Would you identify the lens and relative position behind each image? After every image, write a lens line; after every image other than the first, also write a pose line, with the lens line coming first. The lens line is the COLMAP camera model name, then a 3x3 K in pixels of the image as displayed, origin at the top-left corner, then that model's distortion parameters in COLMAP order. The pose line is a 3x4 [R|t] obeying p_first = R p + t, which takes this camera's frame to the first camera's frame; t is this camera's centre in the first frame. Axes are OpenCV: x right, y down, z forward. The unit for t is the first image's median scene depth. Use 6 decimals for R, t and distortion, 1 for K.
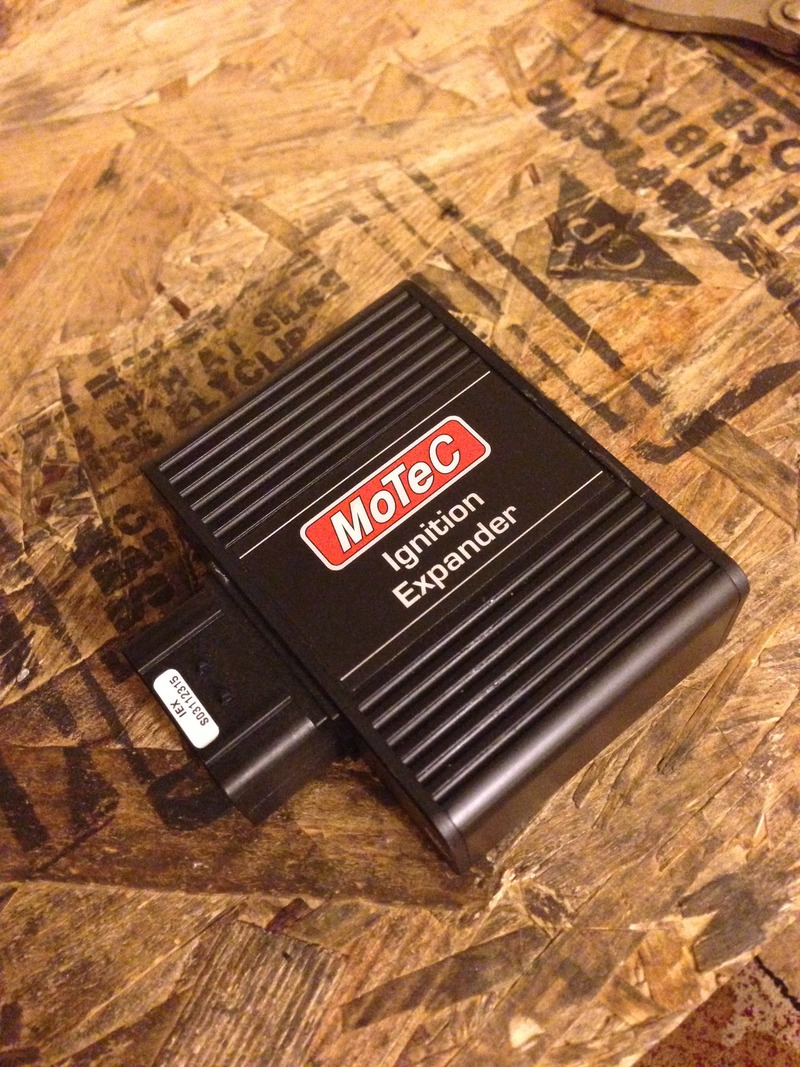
lens RADIAL K [[1027.6, 0, 400.0], [0, 1027.6, 533.5], [0, 0, 1]] dist [0.120170, -0.271524]
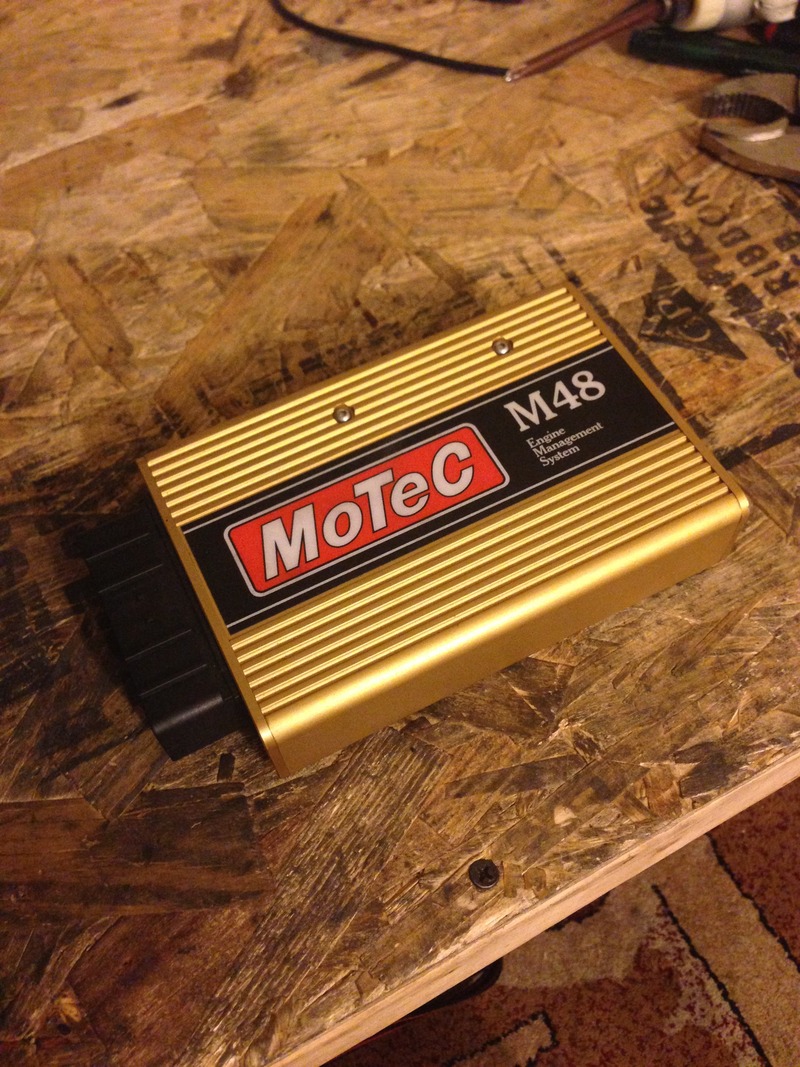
lens RADIAL K [[1027.6, 0, 400.0], [0, 1027.6, 533.5], [0, 0, 1]] dist [0.120170, -0.271524]
pose [[0.987522, 0.157148, -0.010244, -0.116925], [-0.157394, 0.987050, -0.030983, 0.103833], [0.005243, 0.032209, 0.999467, -0.379177]]
